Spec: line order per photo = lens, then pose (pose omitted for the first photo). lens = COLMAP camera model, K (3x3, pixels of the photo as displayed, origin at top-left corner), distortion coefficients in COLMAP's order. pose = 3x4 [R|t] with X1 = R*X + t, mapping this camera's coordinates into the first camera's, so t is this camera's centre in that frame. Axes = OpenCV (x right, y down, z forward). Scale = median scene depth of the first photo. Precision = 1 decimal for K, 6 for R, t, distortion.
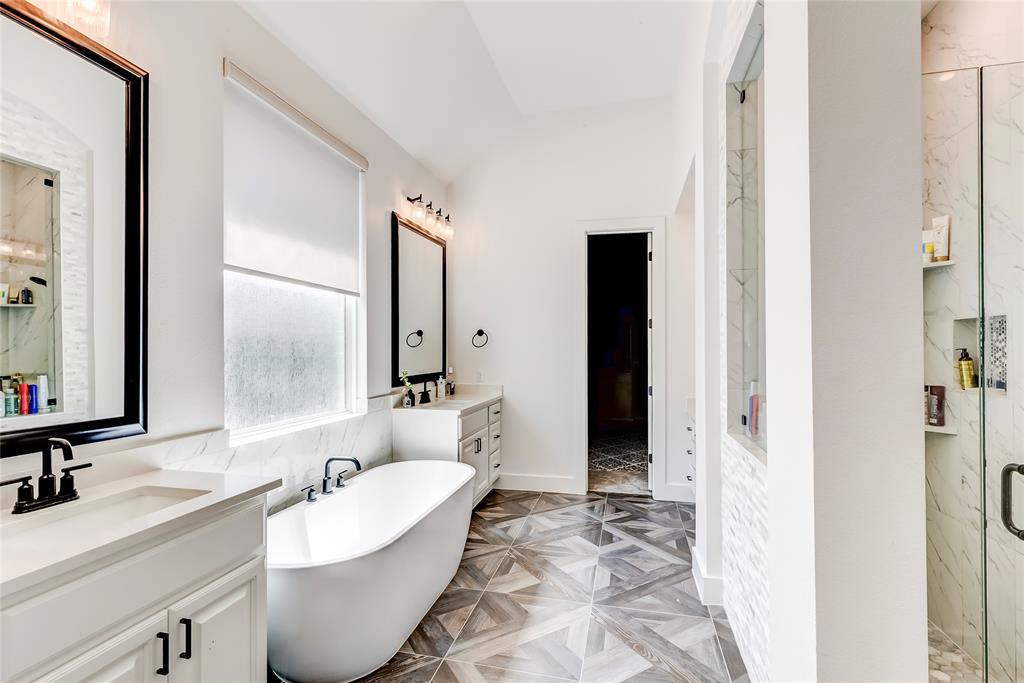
lens RADIAL K [[465.3, 0, 512.7], [0, 465.3, 348.0], [0, 0, 1]] dist [0.005610, -0.000187]
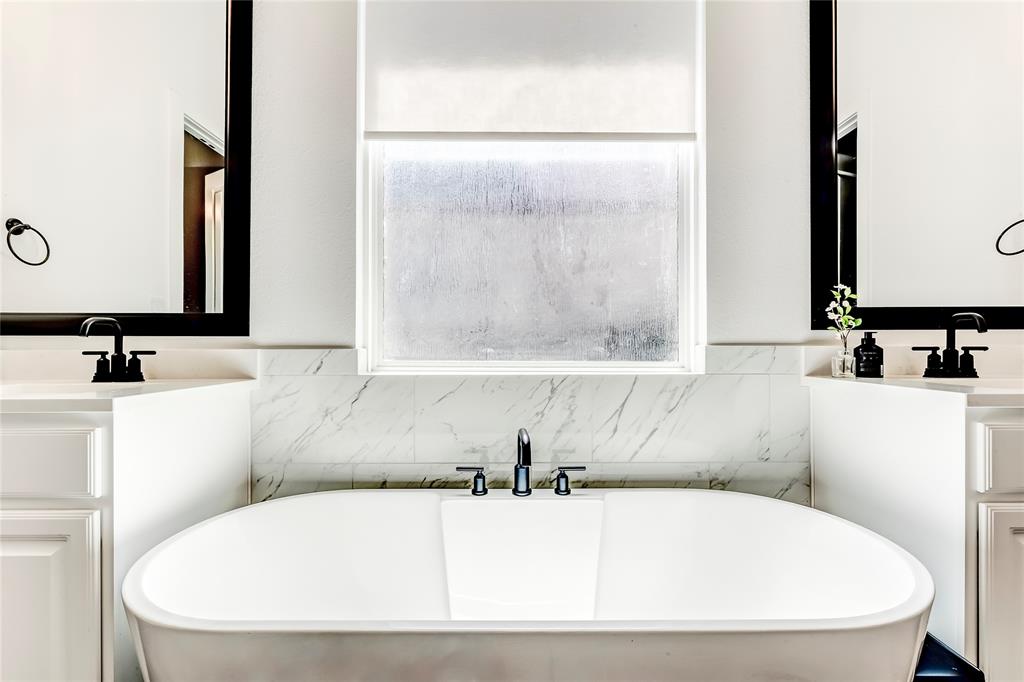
lens RADIAL K [[465.3, 0, 511.9], [0, 465.3, 343.9], [0, 0, 1]] dist [0.005610, -0.000187]
pose [[0.238806, -0.002544, -0.971064, 0.128313], [0.004220, 0.999990, -0.001582, 0.129228], [0.971058, -0.003720, 0.238814, 0.819032]]
